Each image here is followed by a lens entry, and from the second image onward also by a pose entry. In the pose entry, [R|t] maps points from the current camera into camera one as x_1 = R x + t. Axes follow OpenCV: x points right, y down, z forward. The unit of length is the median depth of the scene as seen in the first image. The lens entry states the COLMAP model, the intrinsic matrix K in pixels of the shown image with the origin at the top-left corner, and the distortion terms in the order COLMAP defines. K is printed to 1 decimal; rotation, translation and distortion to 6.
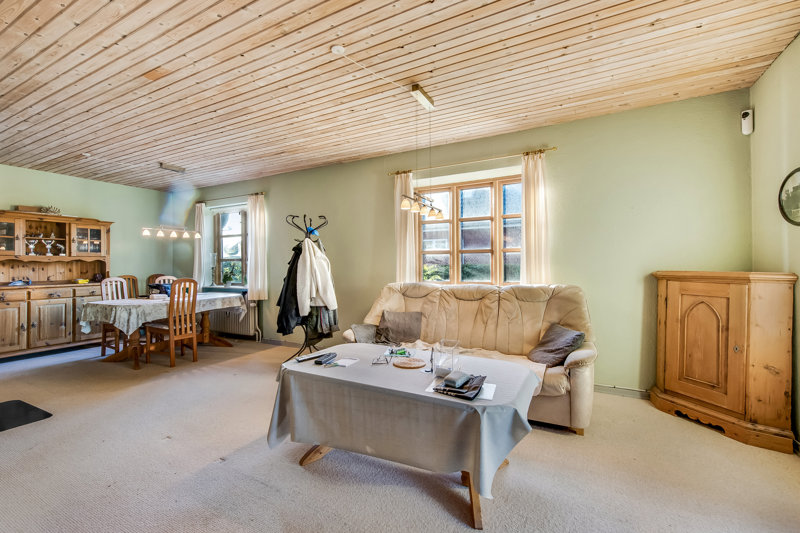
lens RADIAL K [[347.0, 0, 397.2], [0, 347.0, 267.2], [0, 0, 1]] dist [0.012057, 0.000261]
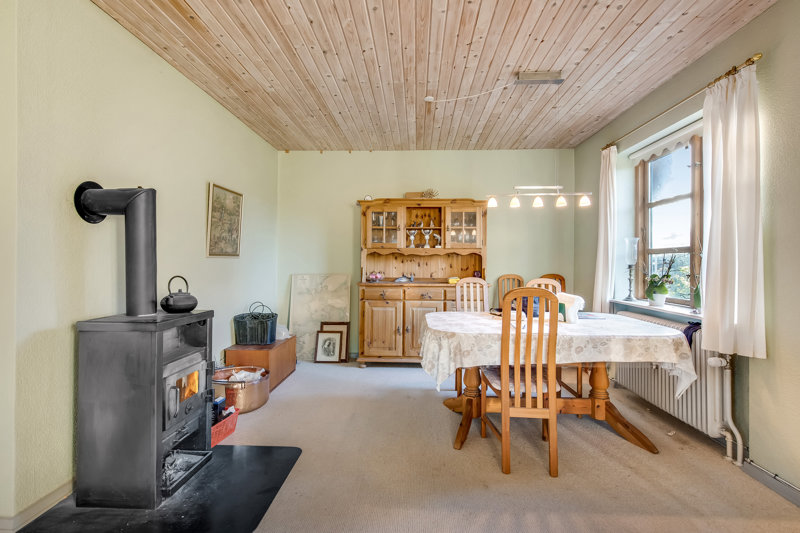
lens RADIAL K [[379.1, 0, 400.9], [0, 379.1, 260.9], [0, 0, 1]] dist [0.008462, -0.000207]
pose [[0.436627, 0.004459, -0.899631, -0.200567], [-0.015111, 0.999883, -0.002378, 0.000624], [0.899516, 0.014633, 0.436644, 0.535147]]
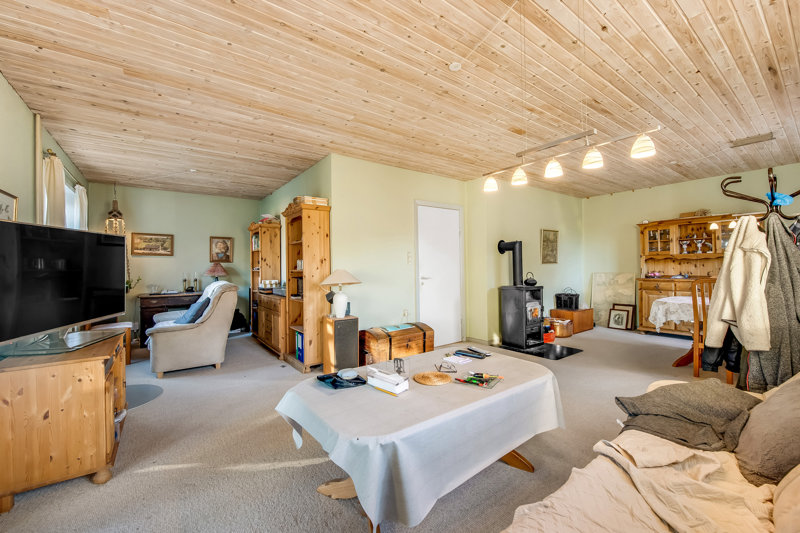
lens RADIAL K [[329.5, 0, 398.9], [0, 329.5, 265.1], [0, 0, 1]] dist [-0.004502, -0.000496]
pose [[-0.427308, 0.007253, -0.904077, 0.359068], [0.007686, 0.999961, 0.004389, -0.007258], [0.904074, -0.005073, -0.427347, 0.563319]]
